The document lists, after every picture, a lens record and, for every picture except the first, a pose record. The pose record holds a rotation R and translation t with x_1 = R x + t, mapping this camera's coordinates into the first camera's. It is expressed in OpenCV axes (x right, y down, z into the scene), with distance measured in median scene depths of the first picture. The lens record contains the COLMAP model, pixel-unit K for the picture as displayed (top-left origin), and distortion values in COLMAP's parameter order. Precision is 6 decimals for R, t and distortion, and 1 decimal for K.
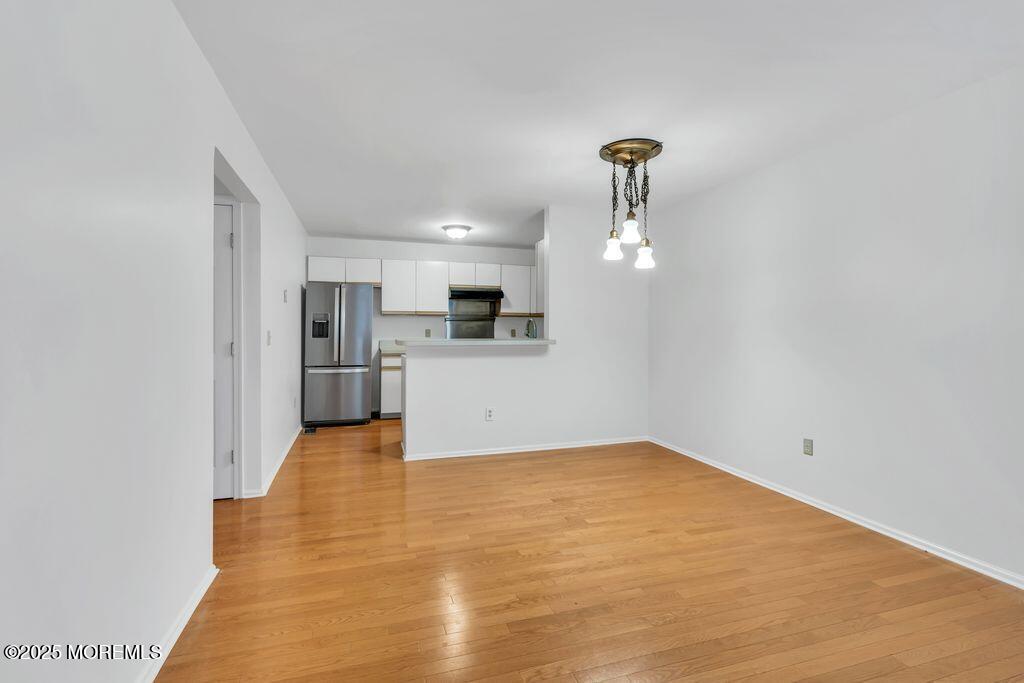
lens RADIAL K [[465.3, 0, 512.0], [0, 465.3, 341.5], [0, 0, 1]] dist [-0.001220, 0.000231]
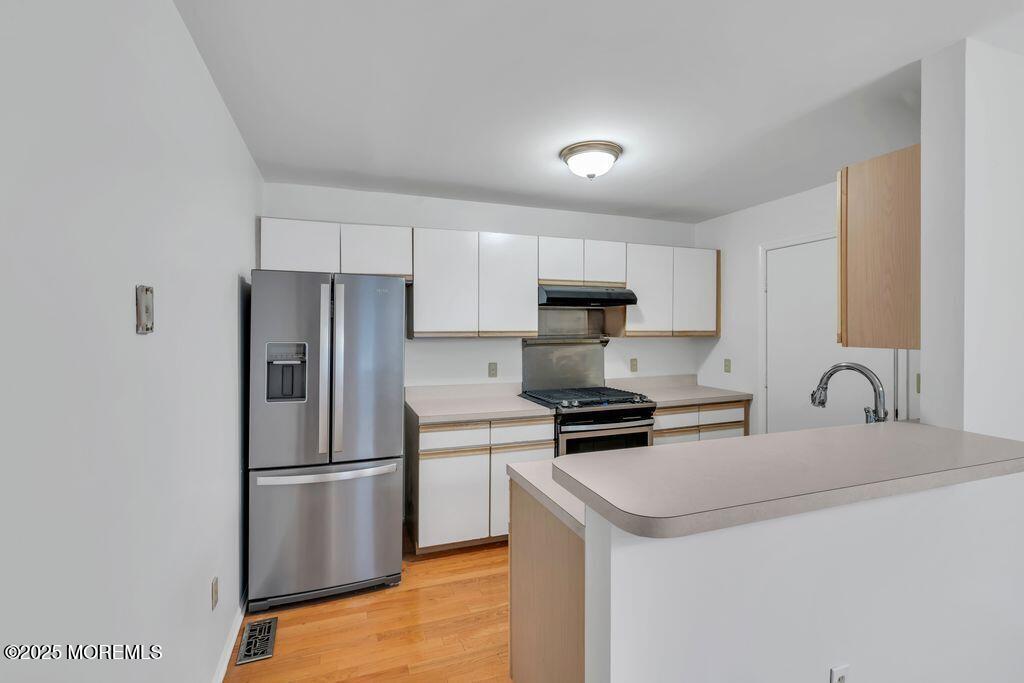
lens RADIAL K [[465.3, 0, 512.0], [0, 465.3, 341.5], [0, 0, 1]] dist [-0.001220, 0.000231]
pose [[0.998851, -0.004076, 0.047755, -0.214018], [0.003896, 0.999985, 0.003857, -0.061018], [-0.047770, -0.003666, 0.998852, 0.536327]]
